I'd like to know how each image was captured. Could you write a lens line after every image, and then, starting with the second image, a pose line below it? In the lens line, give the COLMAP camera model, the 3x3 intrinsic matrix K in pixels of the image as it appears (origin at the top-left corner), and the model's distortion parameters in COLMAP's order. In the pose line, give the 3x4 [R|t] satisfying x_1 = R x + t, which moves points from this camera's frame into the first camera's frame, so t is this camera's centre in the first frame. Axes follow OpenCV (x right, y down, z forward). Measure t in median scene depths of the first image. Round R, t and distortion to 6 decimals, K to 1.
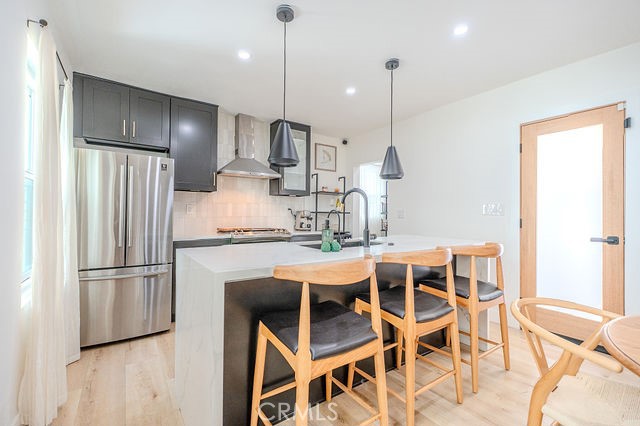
lens RADIAL K [[283.2, 0, 320.0], [0, 283.2, 213.0], [0, 0, 1]] dist [0.001646, 0.000319]
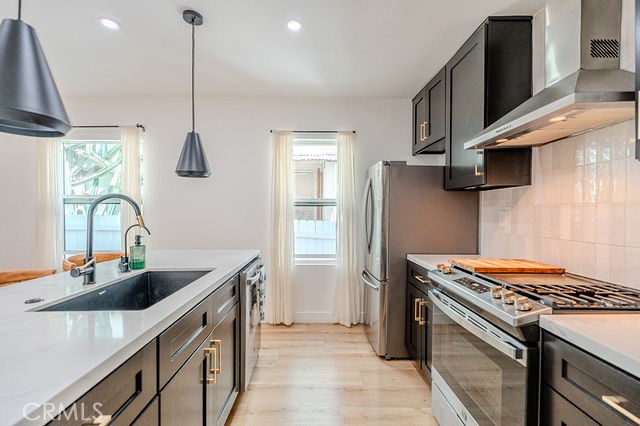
lens RADIAL K [[300.8, 0, 320.0], [0, 300.8, 213.0], [0, 0, 1]] dist [0.000732, 0.000093]
pose [[-0.563405, 0.009771, -0.826123, 0.236310], [0.008049, 0.999948, 0.006338, -0.028734], [0.826142, -0.003079, -0.563454, 0.928300]]
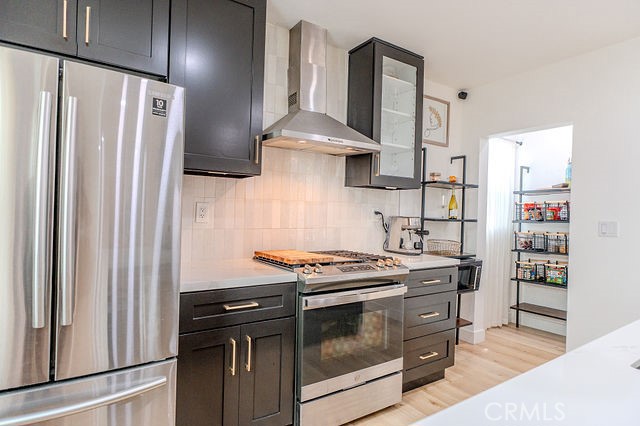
lens RADIAL K [[355.1, 0, 320.0], [0, 355.1, 213.0], [0, 0, 1]] dist [-0.039866, 0.000310]
pose [[0.999019, 0.021817, -0.038540, -0.209955], [-0.021343, 0.999692, 0.012679, -0.021644], [0.038805, -0.011844, 0.999177, 0.360354]]
